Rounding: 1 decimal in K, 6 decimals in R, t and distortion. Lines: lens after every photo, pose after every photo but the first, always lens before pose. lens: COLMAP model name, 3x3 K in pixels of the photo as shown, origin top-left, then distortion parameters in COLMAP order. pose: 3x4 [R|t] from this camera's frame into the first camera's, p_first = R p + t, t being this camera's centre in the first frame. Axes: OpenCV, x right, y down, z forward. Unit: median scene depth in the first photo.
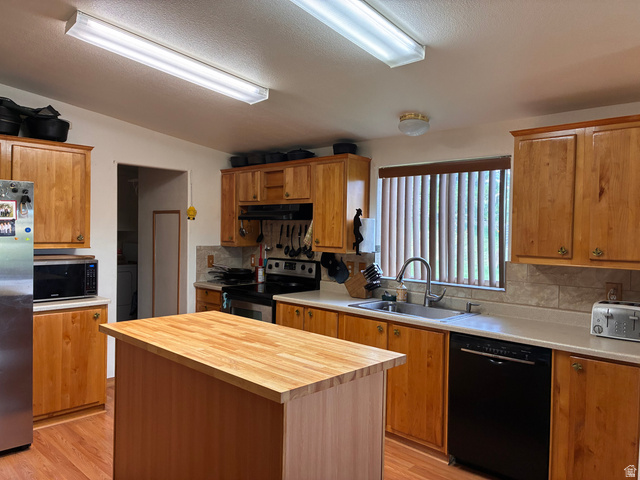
lens RADIAL K [[472.3, 0, 317.7], [0, 472.3, 240.1], [0, 0, 1]] dist [0.007042, -0.002681]
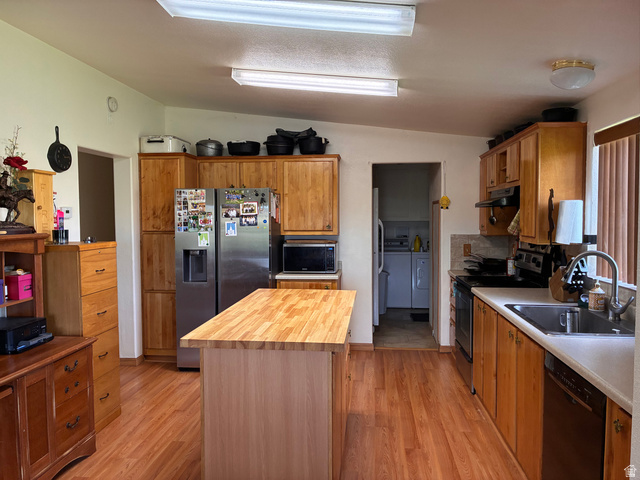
lens RADIAL K [[472.3, 0, 317.7], [0, 472.3, 240.1], [0, 0, 1]] dist [0.007042, -0.002681]
pose [[0.605803, 0.017407, -0.795424, 0.483314], [-0.000867, 0.999774, 0.021219, 0.003854], [0.795614, -0.012165, 0.605682, 0.192930]]
